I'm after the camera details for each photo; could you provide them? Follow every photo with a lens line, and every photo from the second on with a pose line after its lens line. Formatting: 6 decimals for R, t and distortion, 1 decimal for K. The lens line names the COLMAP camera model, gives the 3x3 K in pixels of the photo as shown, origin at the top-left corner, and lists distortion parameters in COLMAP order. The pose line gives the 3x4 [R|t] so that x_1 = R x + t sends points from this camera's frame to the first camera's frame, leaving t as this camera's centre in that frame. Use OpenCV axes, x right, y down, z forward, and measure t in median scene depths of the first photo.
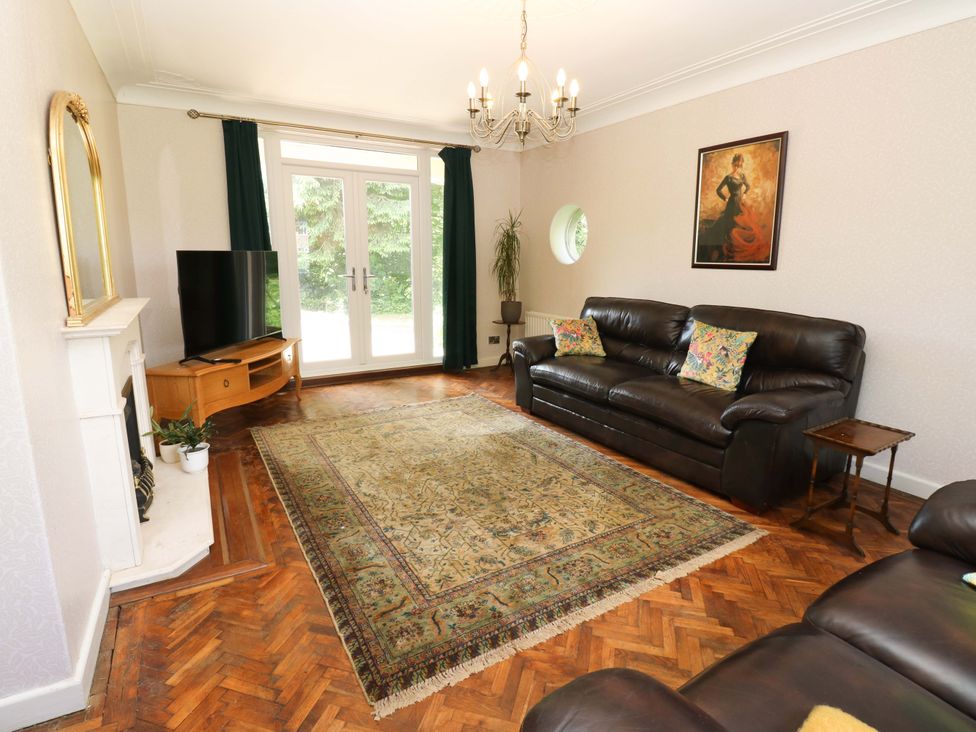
lens RADIAL K [[505.0, 0, 495.8], [0, 505.0, 362.9], [0, 0, 1]] dist [-0.006363, -0.009126]
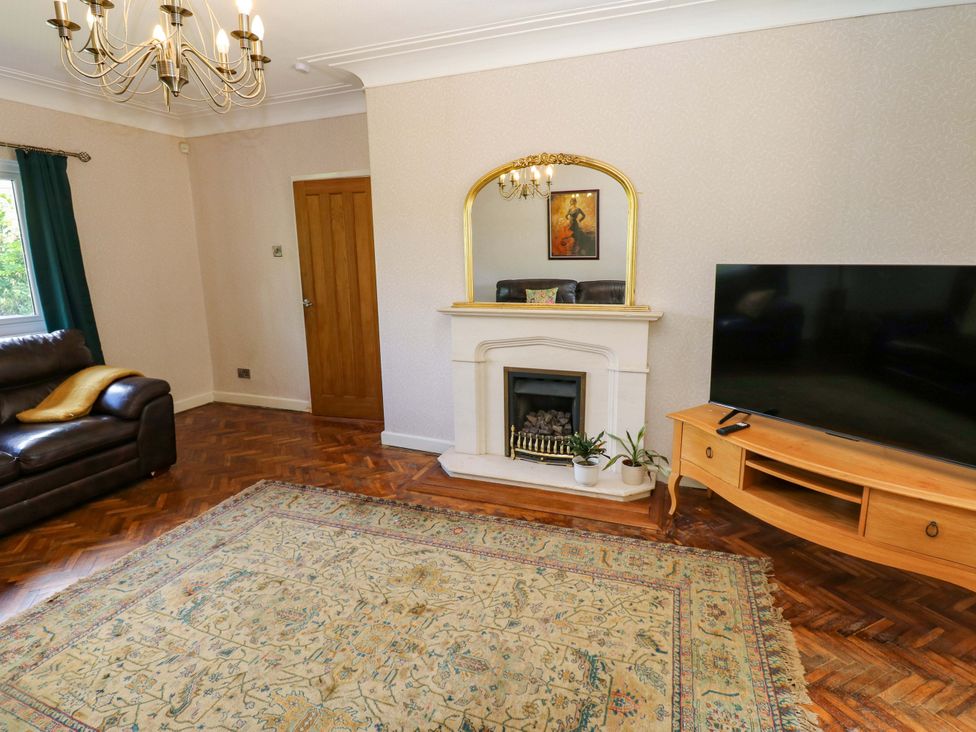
lens RADIAL K [[505.0, 0, 491.8], [0, 505.0, 367.3], [0, 0, 1]] dist [-0.006363, -0.009126]
pose [[-0.779042, 0.140729, -0.610974, 0.114689], [-0.120223, 0.922871, 0.365864, -0.297135], [0.615337, 0.358476, -0.702036, 1.298728]]
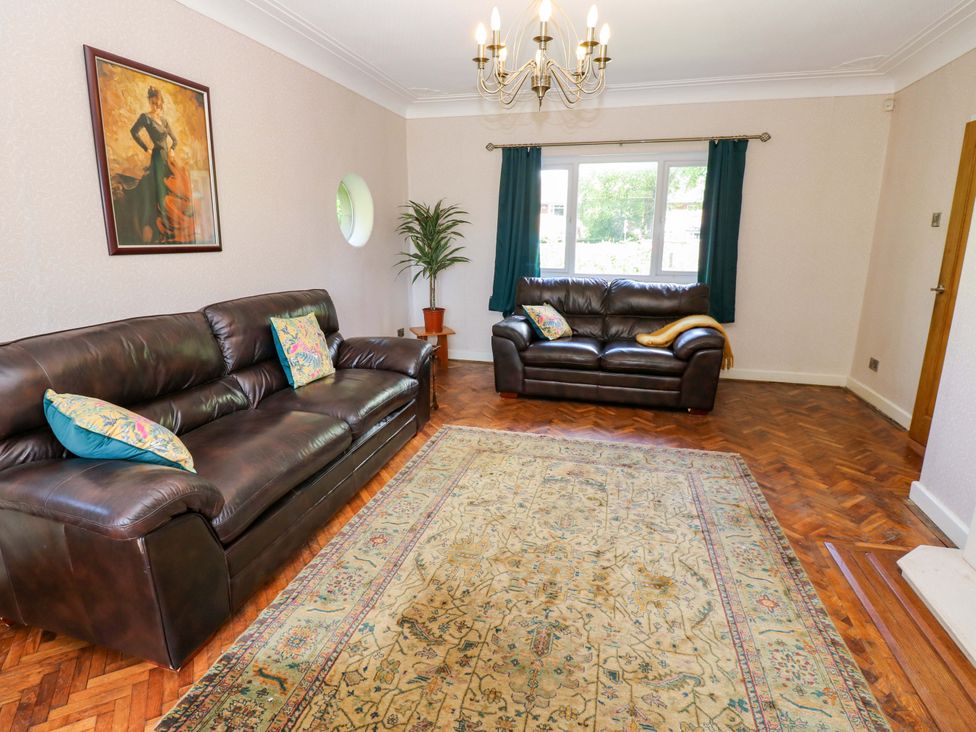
lens RADIAL K [[505.0, 0, 490.1], [0, 505.0, 361.2], [0, 0, 1]] dist [-0.006363, -0.009126]
pose [[-0.695894, -0.179574, 0.695330, -0.402383], [0.140067, 0.915699, 0.376665, -0.272771], [-0.704352, 0.359512, -0.612077, 1.273085]]
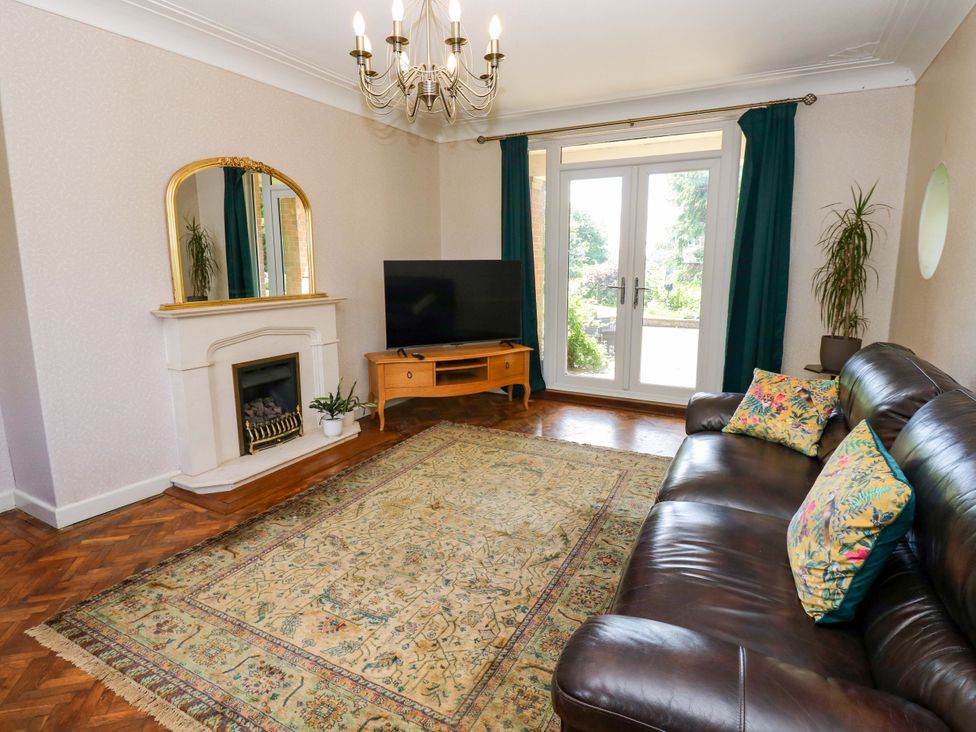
lens RADIAL K [[530.6, 0, 490.7], [0, 530.6, 361.0], [0, 0, 1]] dist [-0.005317, -0.008398]
pose [[0.517386, 0.149443, -0.842602, 0.593551], [-0.171493, 0.982766, 0.069000, -0.109050], [0.838392, 0.108801, 0.534098, 0.519344]]
